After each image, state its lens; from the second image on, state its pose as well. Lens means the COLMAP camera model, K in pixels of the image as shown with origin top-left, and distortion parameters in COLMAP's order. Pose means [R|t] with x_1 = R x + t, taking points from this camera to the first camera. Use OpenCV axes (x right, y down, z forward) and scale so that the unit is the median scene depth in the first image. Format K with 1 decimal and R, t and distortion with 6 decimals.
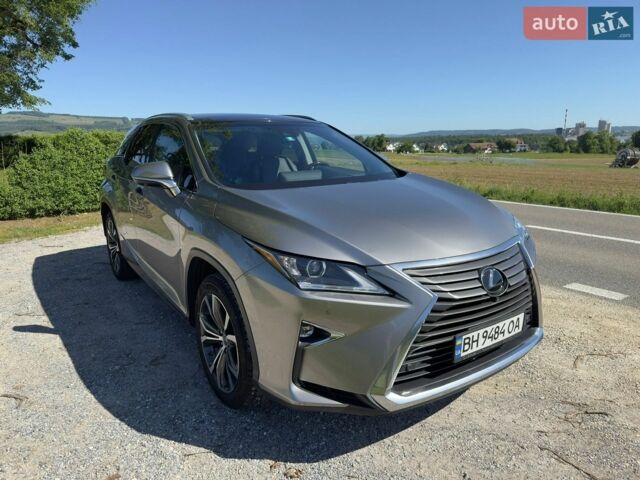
lens RADIAL K [[477.7, 0, 309.2], [0, 477.7, 240.7], [0, 0, 1]] dist [0.006549, -0.003169]
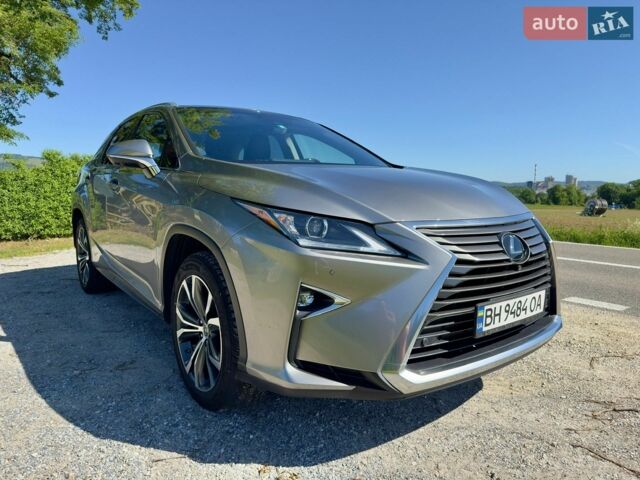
lens RADIAL K [[478.1, 0, 319.8], [0, 478.1, 230.4], [0, 0, 1]] dist [-0.002368, -0.002581]
pose [[0.997996, 0.013461, 0.061834, -0.026066], [-0.005751, 0.992363, -0.123215, 0.131698], [-0.063020, 0.122613, 0.990452, 0.107716]]
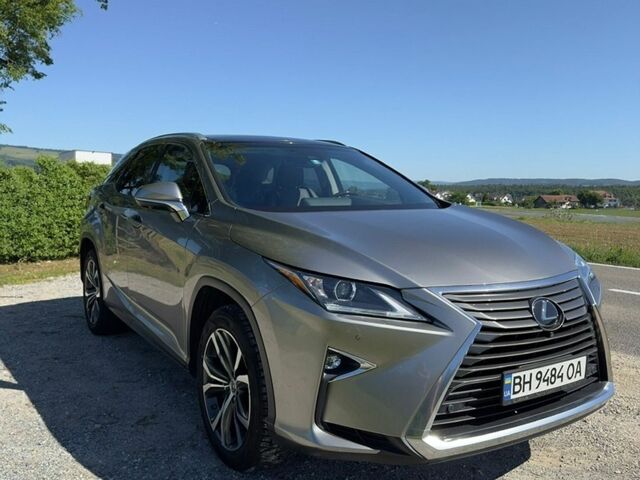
lens RADIAL K [[632.0, 0, 320.2], [0, 632.0, 210.2], [0, 0, 1]] dist [0.069346, -0.136078]
pose [[0.999541, 0.024602, -0.017677, -0.011256], [-0.027247, 0.985125, -0.169664, 0.086258], [0.013240, 0.170067, 0.985343, -0.151573]]
